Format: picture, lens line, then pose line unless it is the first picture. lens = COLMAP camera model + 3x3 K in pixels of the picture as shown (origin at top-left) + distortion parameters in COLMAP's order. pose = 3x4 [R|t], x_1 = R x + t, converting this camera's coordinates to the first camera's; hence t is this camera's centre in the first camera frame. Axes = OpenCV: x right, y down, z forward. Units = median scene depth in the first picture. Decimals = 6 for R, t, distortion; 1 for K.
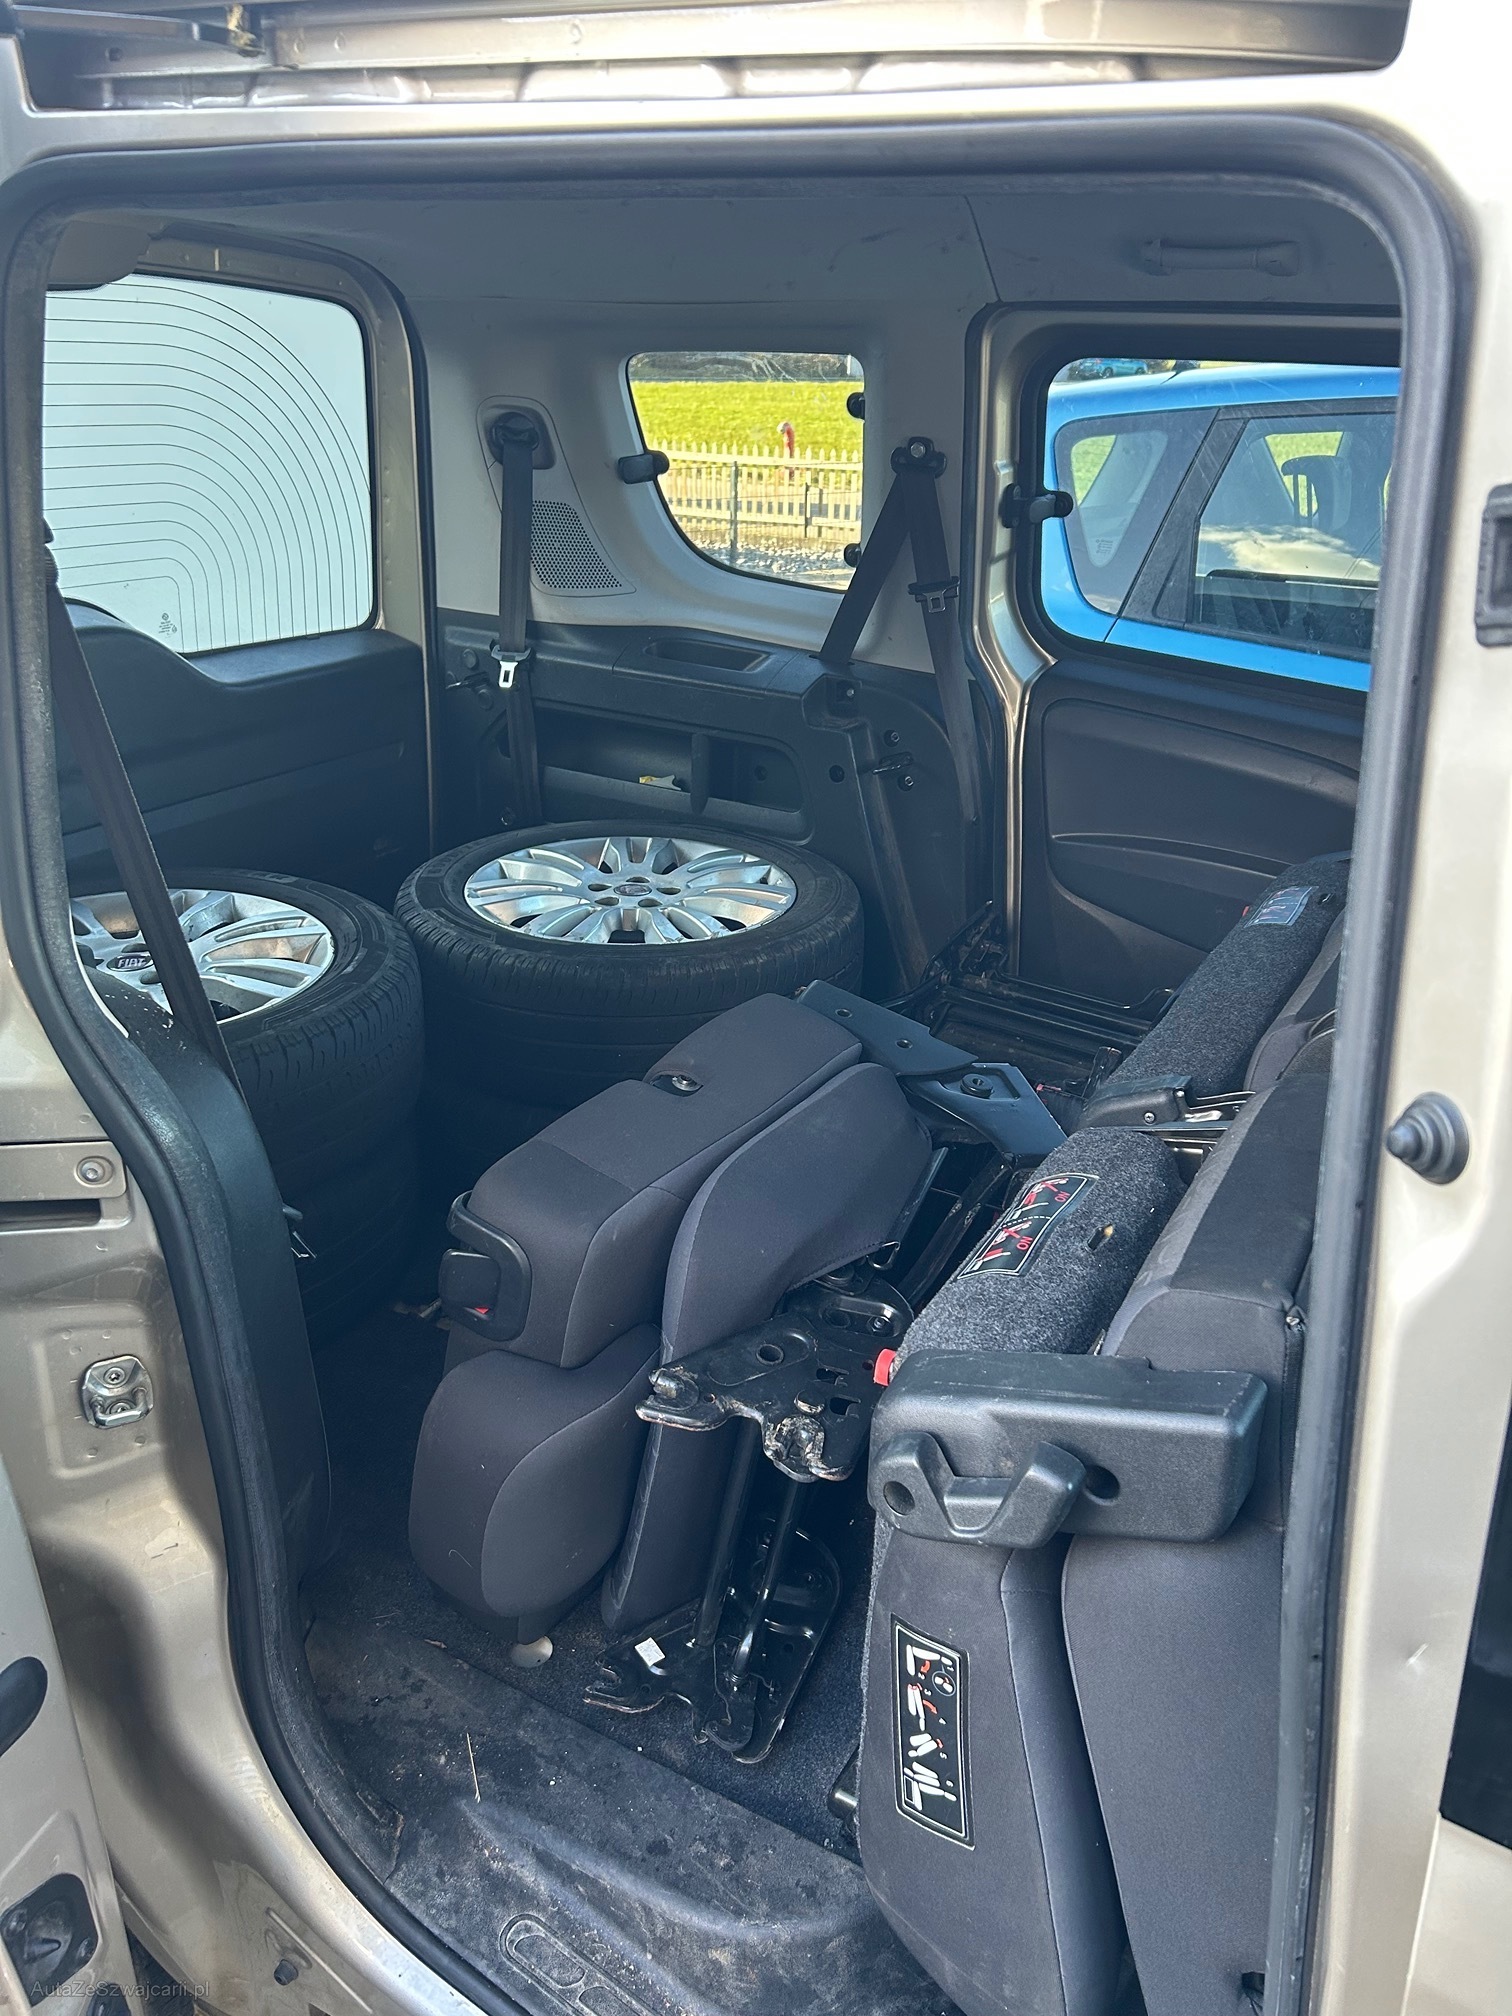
lens RADIAL K [[1500.7, 0, 749.3], [0, 1500.7, 1013.6], [0, 0, 1]] dist [0.054139, -0.067938]
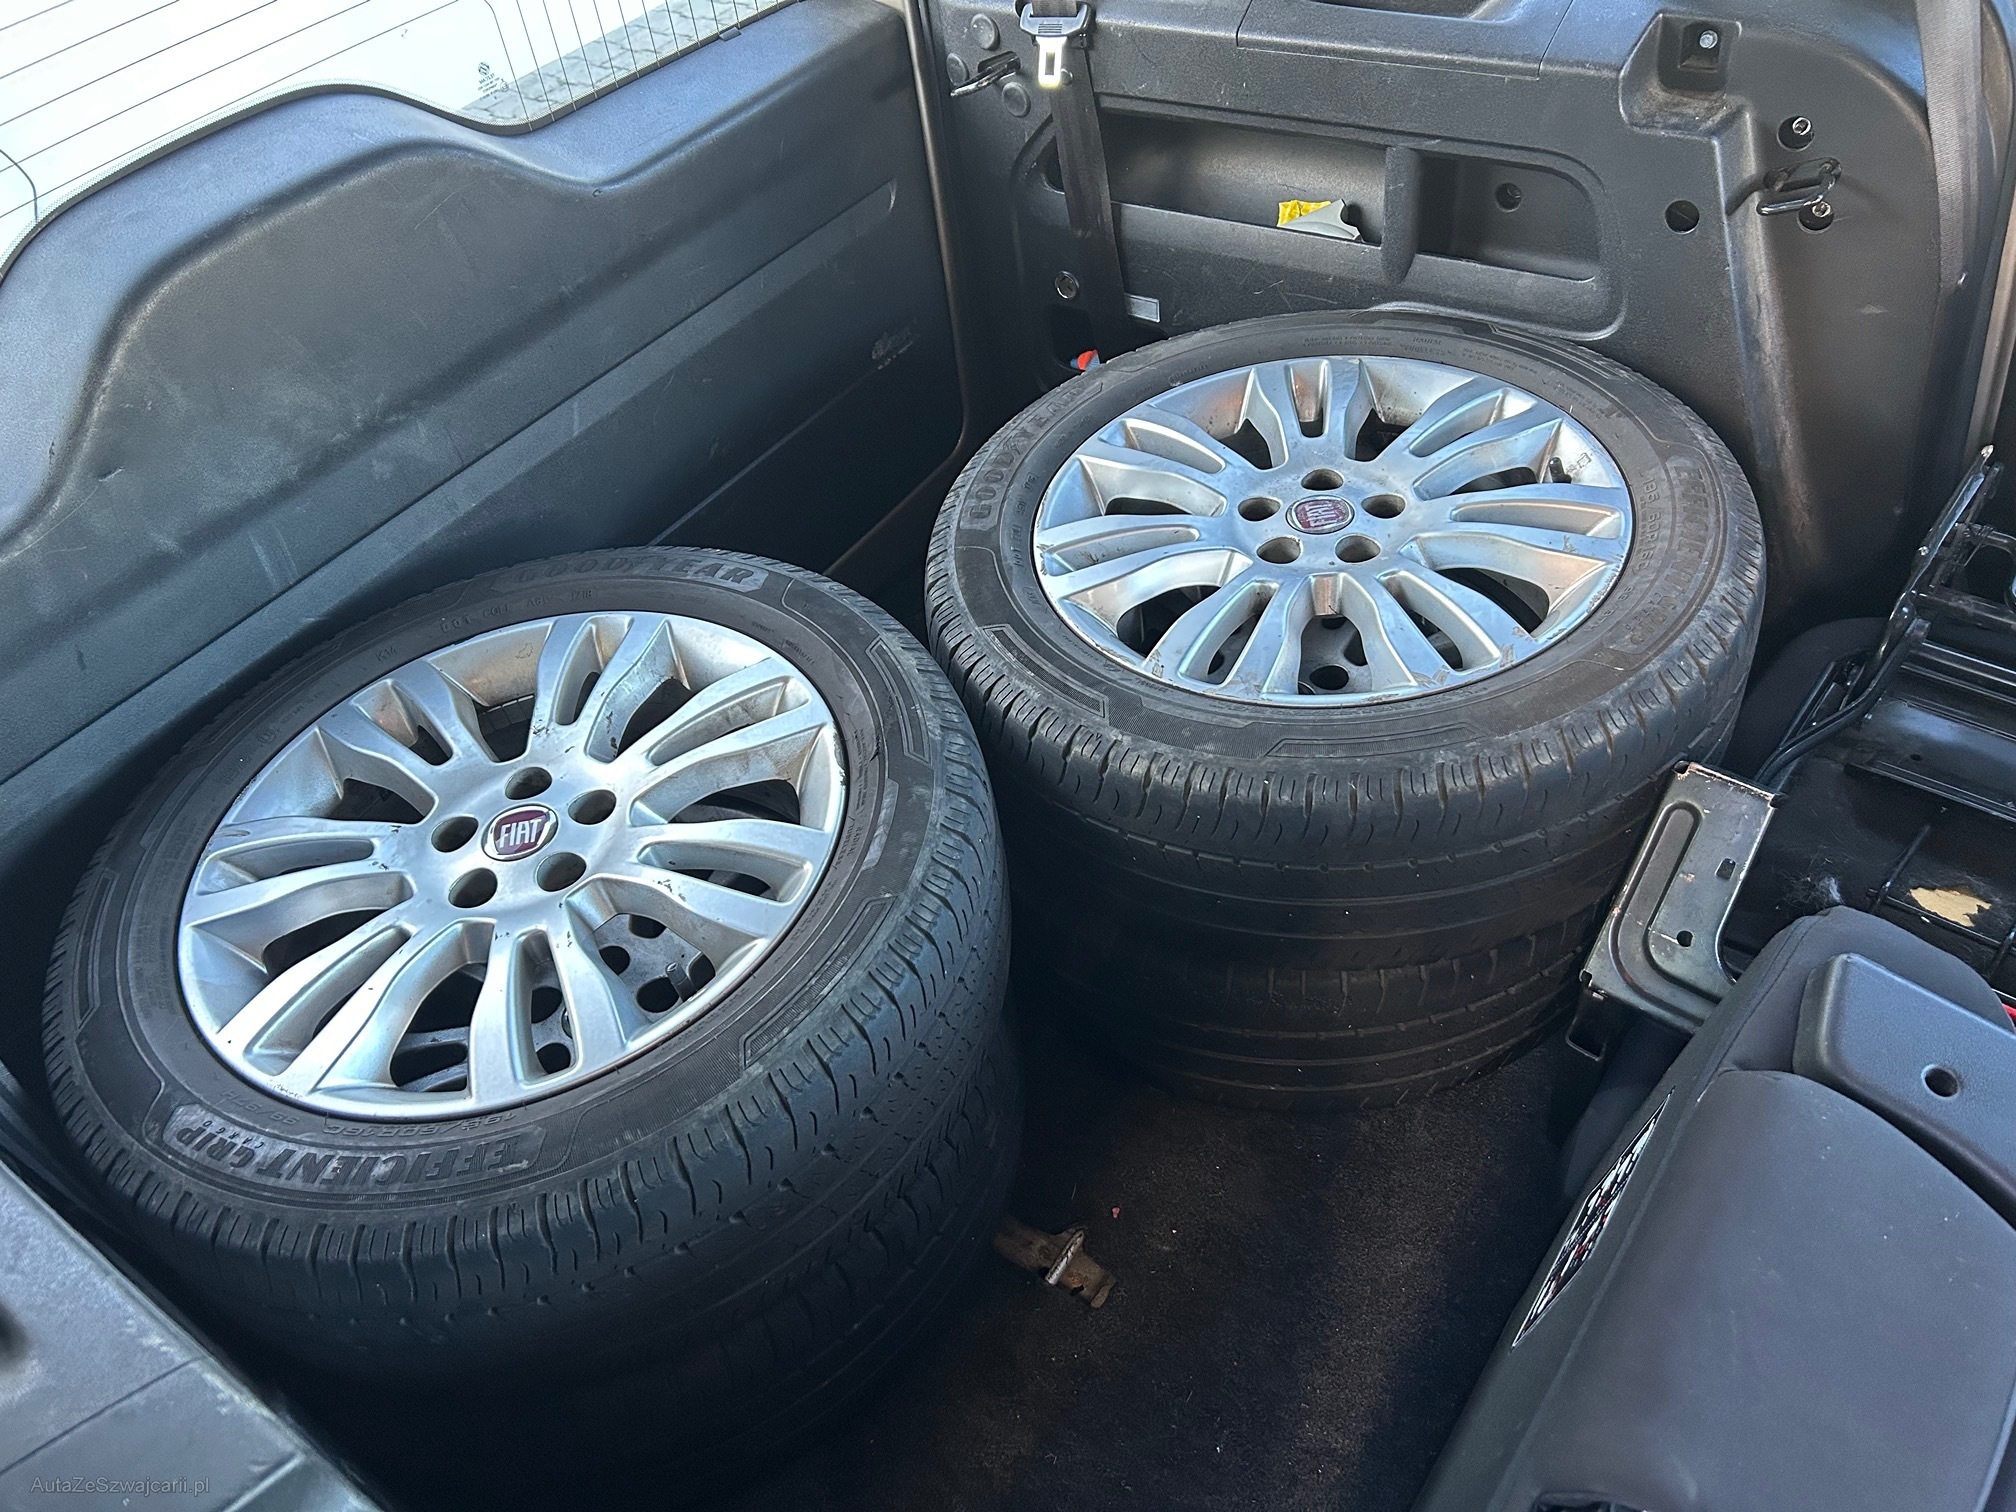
lens RADIAL K [[1500.7, 0, 982.7], [0, 1500.7, 749.9], [0, 0, 1]] dist [0.054139, -0.067938]
pose [[0.977141, -0.041497, -0.208503, -0.086526], [0.114965, 0.928129, 0.354062, -0.216433], [0.178825, -0.369940, 0.911683, 0.413913]]
